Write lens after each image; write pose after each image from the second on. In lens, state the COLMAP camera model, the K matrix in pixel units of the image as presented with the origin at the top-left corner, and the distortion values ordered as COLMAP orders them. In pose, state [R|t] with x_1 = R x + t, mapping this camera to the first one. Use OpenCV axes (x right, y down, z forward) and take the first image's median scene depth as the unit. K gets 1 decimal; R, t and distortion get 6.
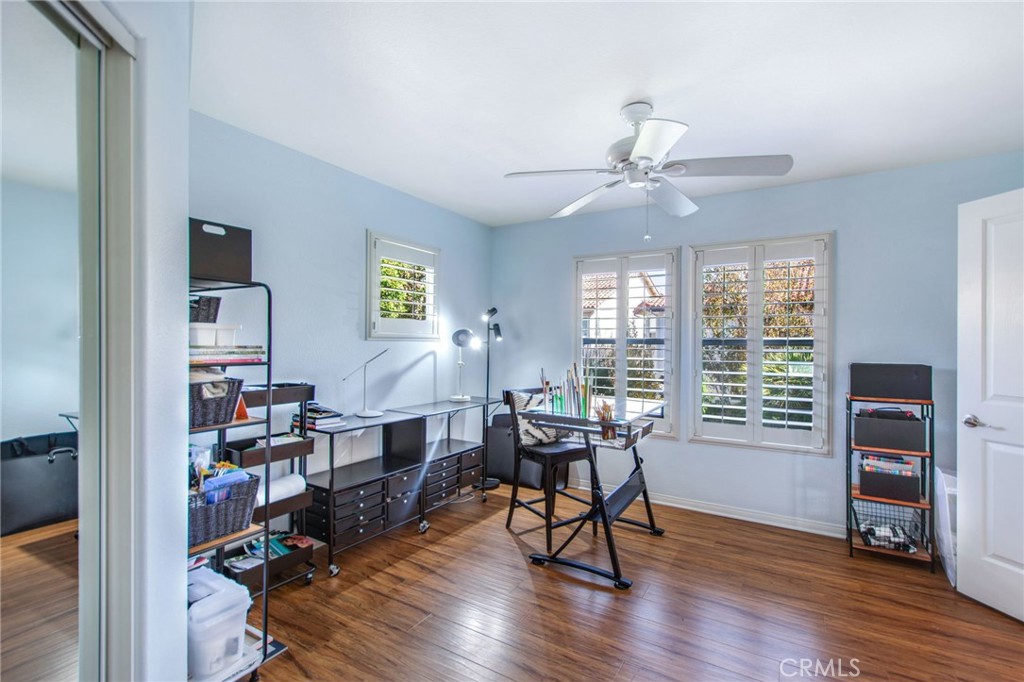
lens RADIAL K [[468.1, 0, 515.3], [0, 468.1, 349.8], [0, 0, 1]] dist [0.002729, 0.000005]
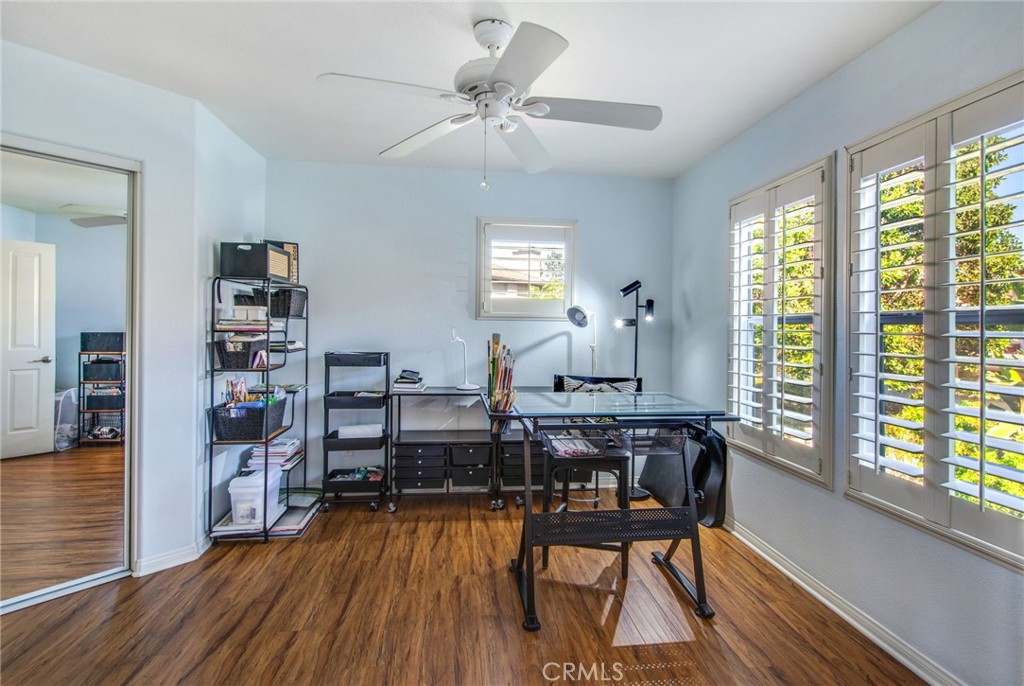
lens RADIAL K [[523.8, 0, 514.8], [0, 523.8, 337.5], [0, 0, 1]] dist [0.000755, -0.000043]
pose [[0.604475, 0.015552, -0.796472, 0.797545], [-0.018833, 0.999809, 0.005229, 0.014473], [0.796401, 0.011839, 0.604653, 0.389762]]
